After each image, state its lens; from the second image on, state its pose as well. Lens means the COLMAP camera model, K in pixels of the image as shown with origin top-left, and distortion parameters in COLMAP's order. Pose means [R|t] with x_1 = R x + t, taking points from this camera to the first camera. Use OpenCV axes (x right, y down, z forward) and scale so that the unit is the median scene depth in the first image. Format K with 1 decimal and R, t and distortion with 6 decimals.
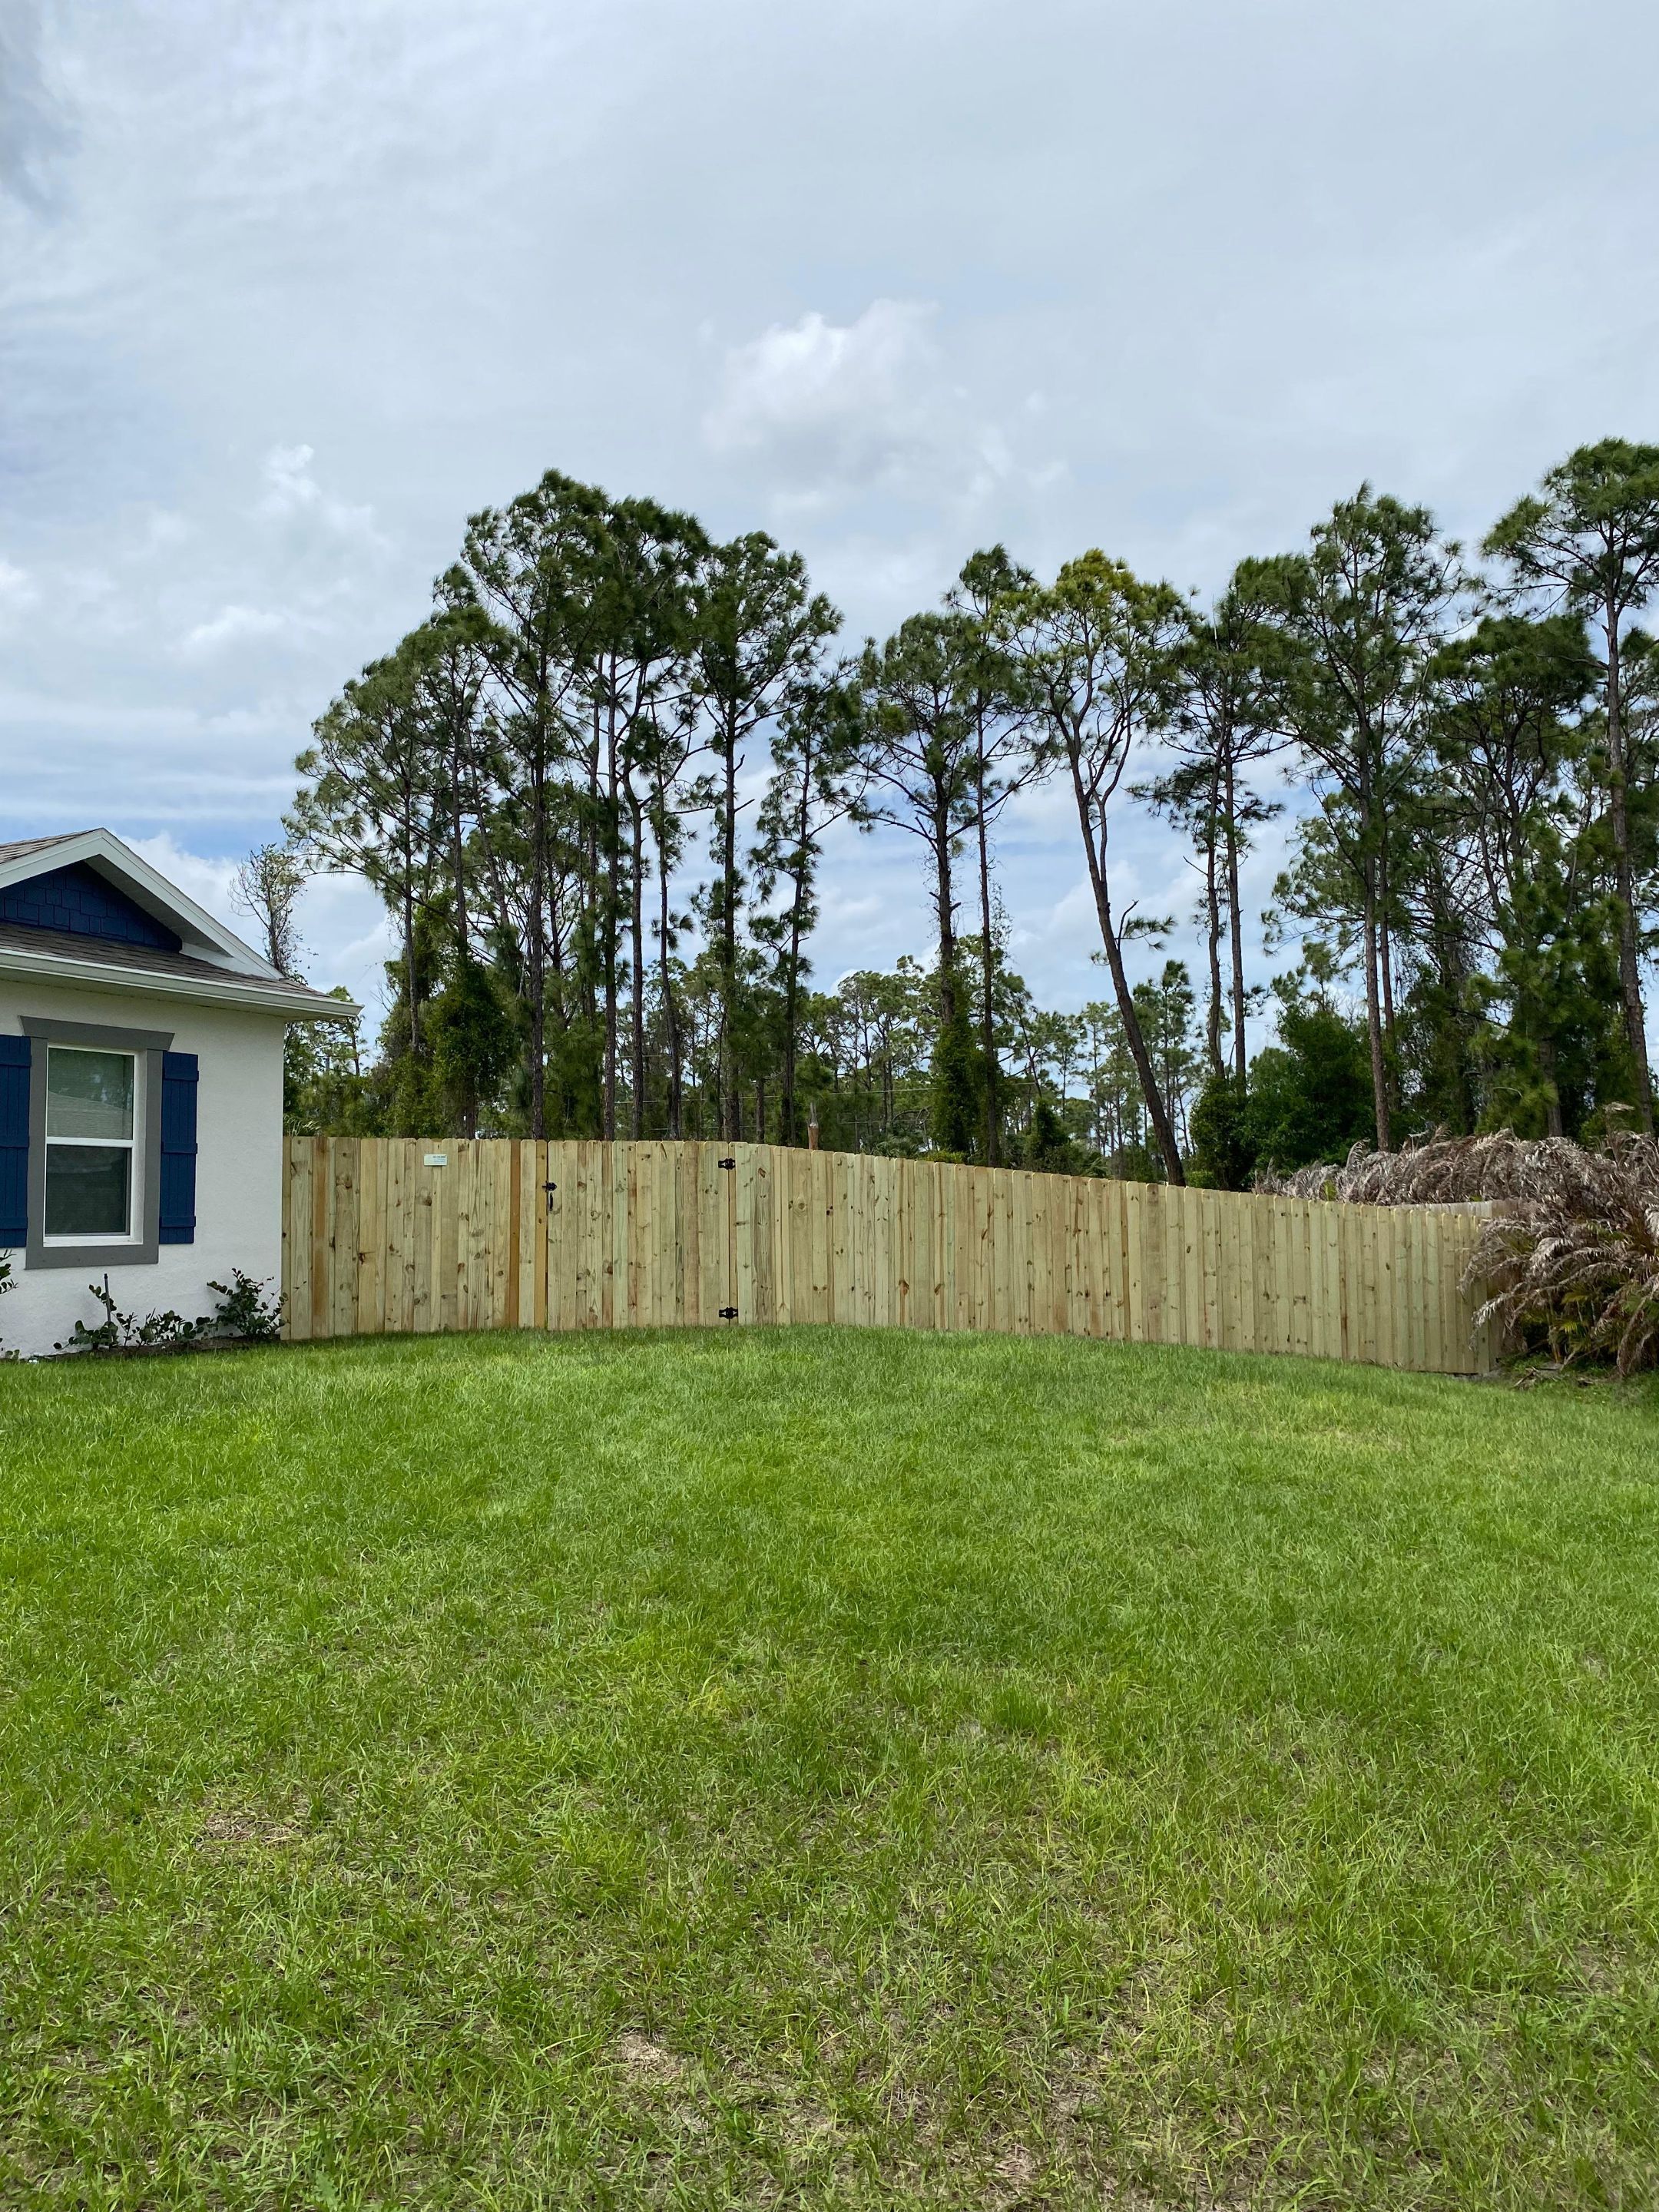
lens RADIAL K [[1487.6, 0, 842.8], [0, 1487.6, 1091.5], [0, 0, 1]] dist [-0.031082, -0.001201]
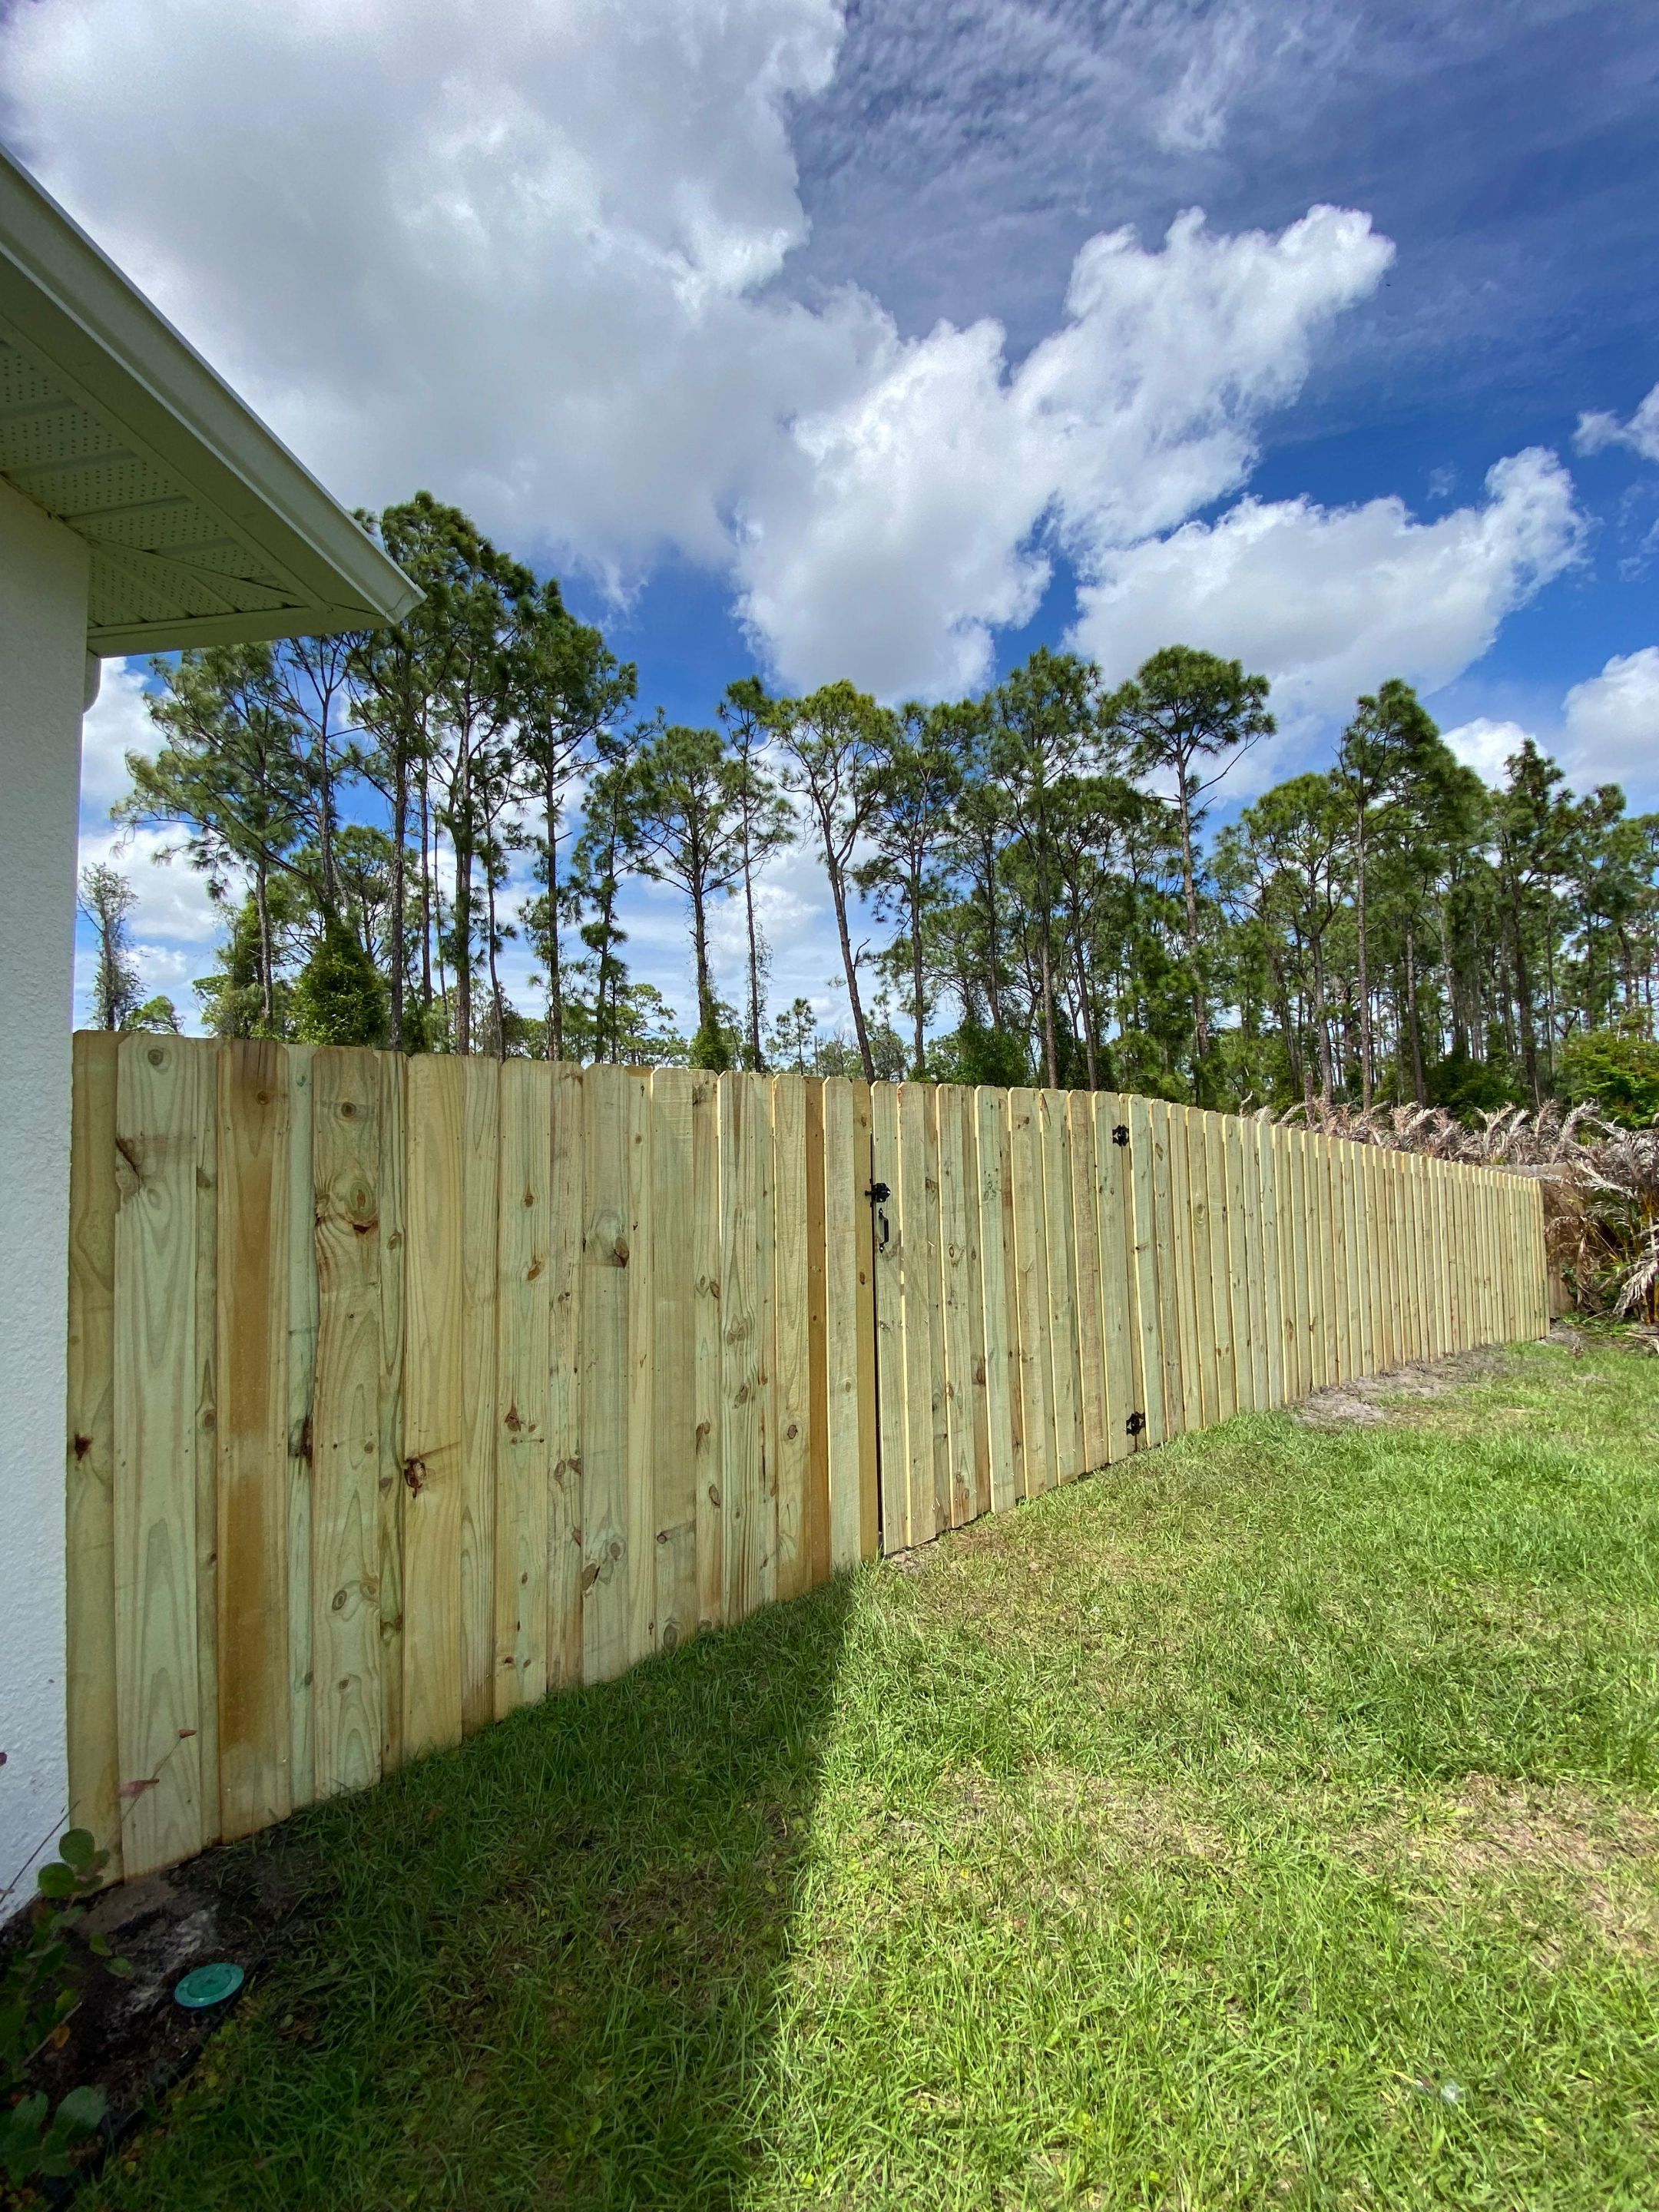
lens RADIAL K [[902.2, 0, 845.9], [0, 902.2, 1092.9], [0, 0, 1]] dist [-0.003916, -0.004840]
pose [[0.946534, 0.012685, 0.322354, -0.266767], [-0.014531, 0.999889, 0.003322, 0.033126], [-0.322276, -0.007828, 0.946613, 0.714763]]
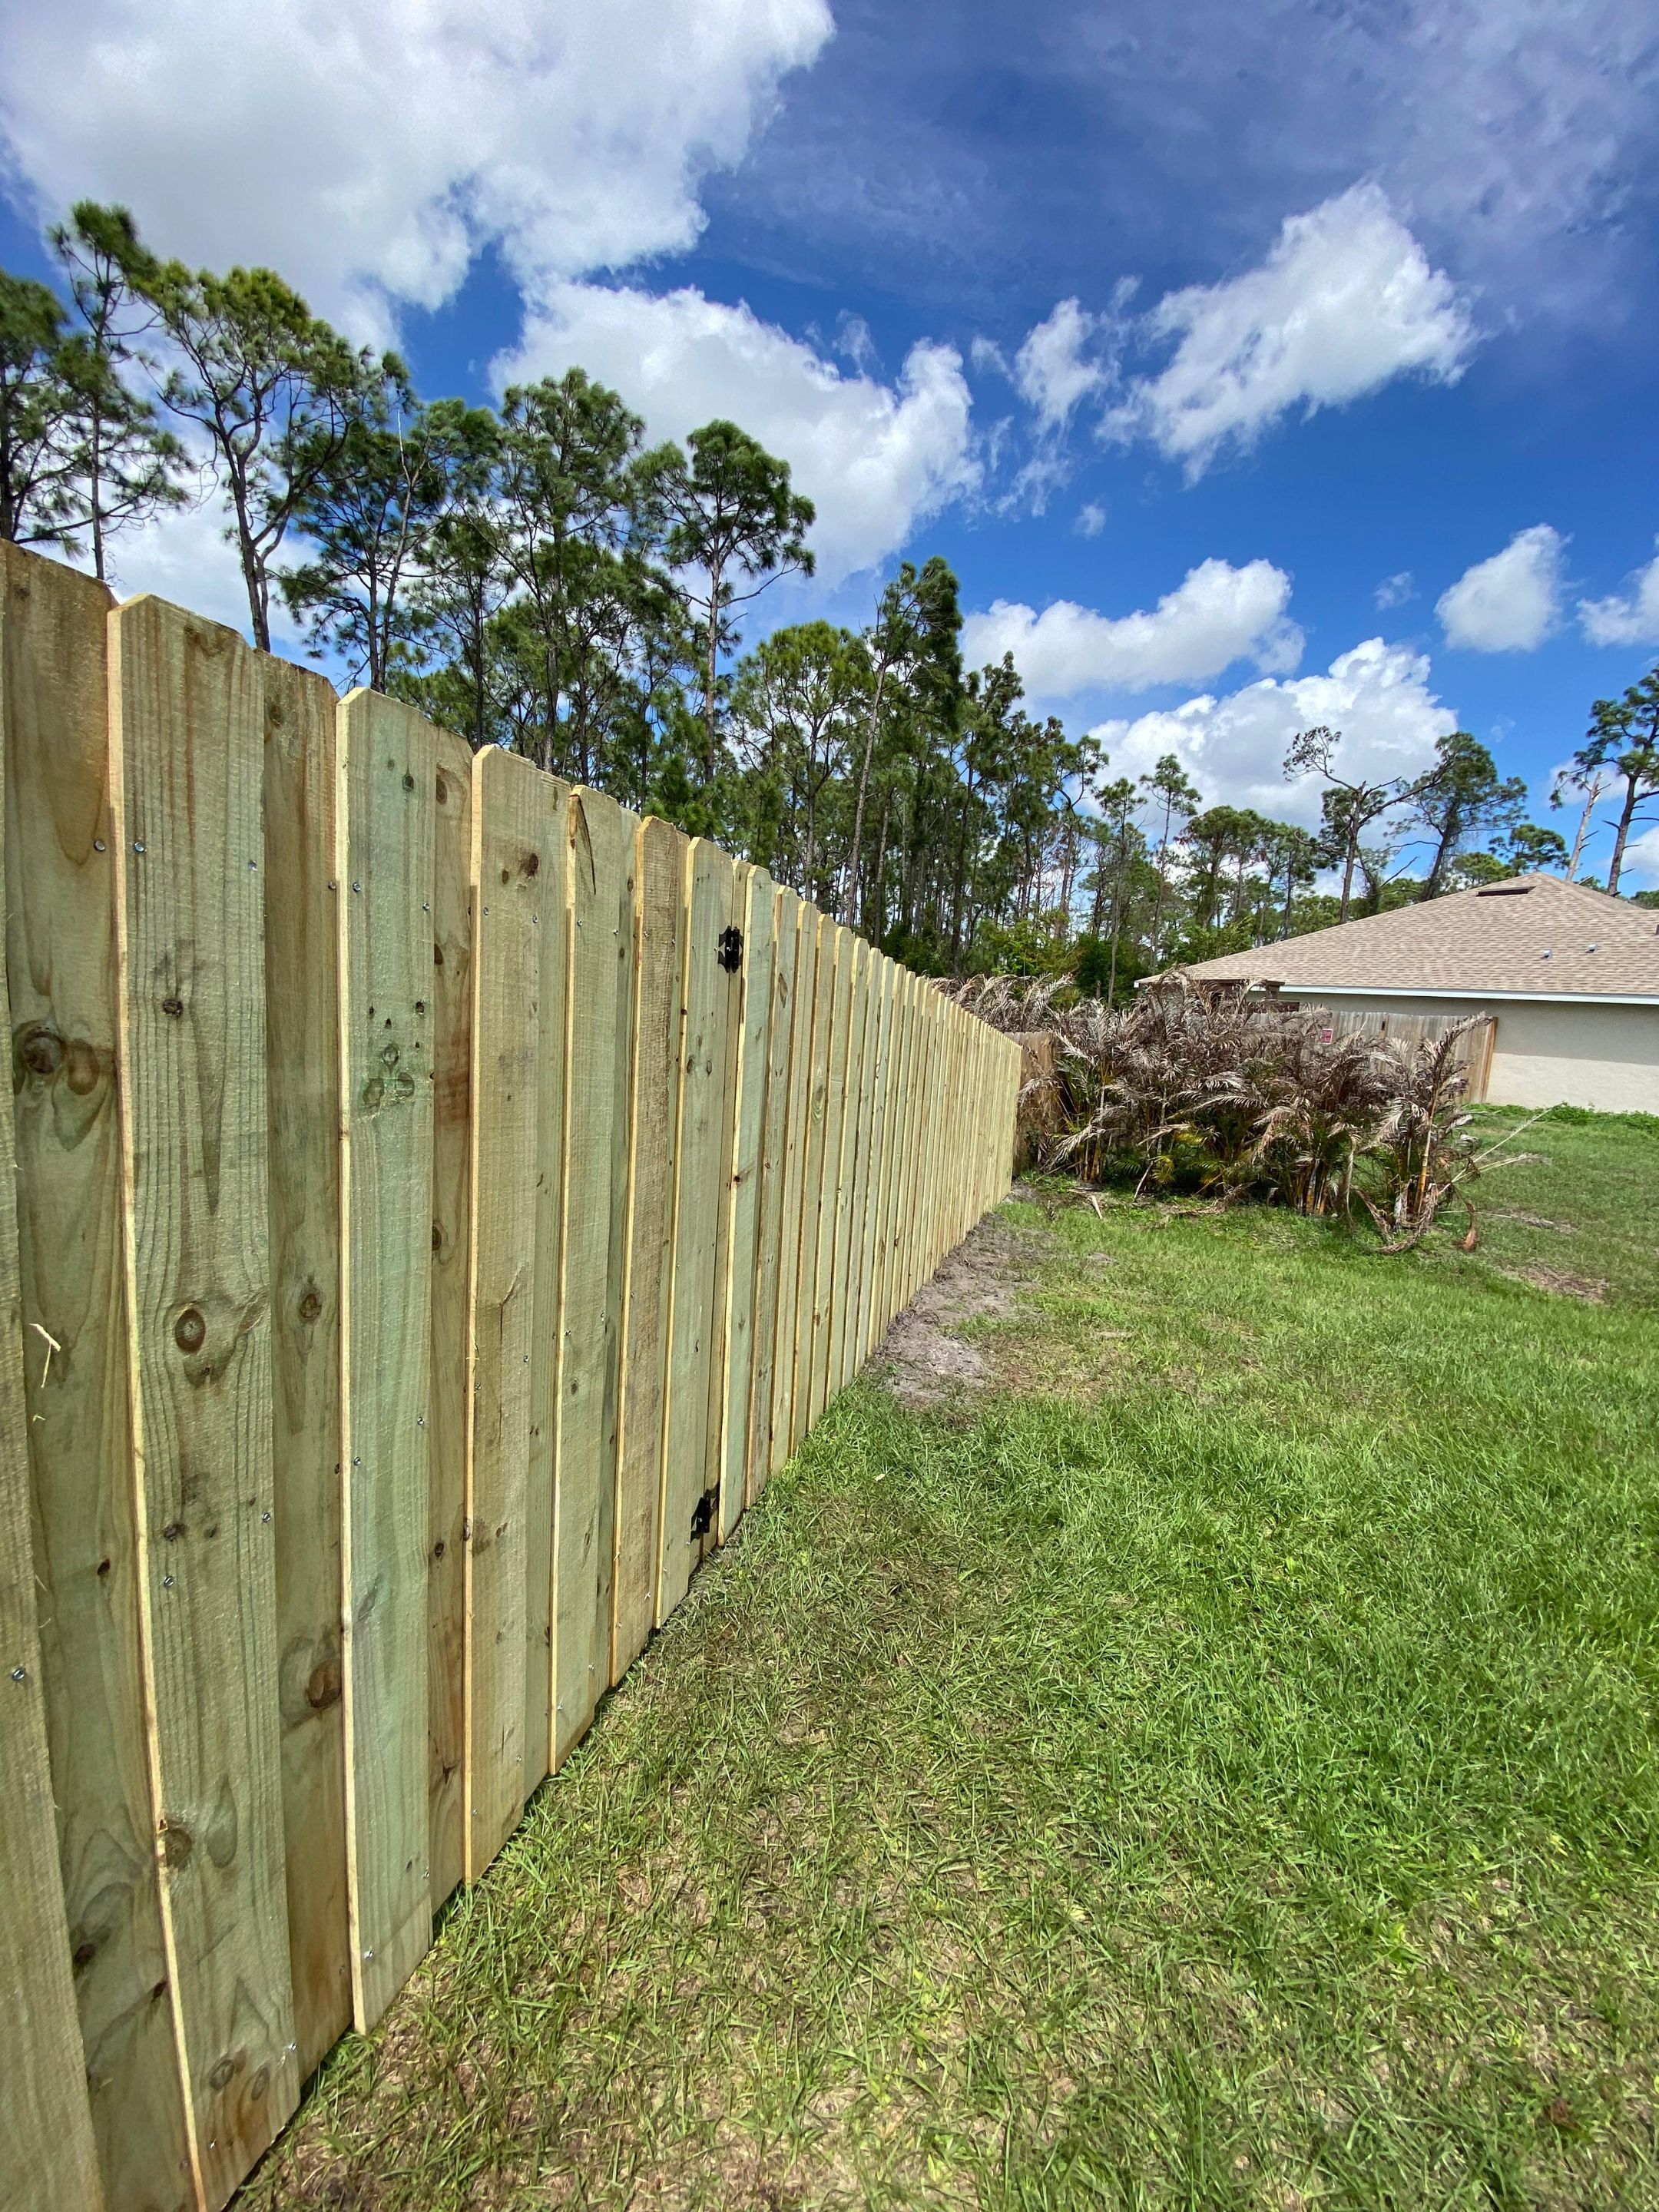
lens RADIAL K [[902.2, 0, 856.4], [0, 902.2, 1094.1], [0, 0, 1]] dist [-0.003916, -0.004840]
pose [[0.621441, -0.029565, 0.782903, -0.177728], [-0.134623, 0.980395, 0.143882, 0.046913], [-0.771808, -0.194811, 0.605278, 0.871447]]
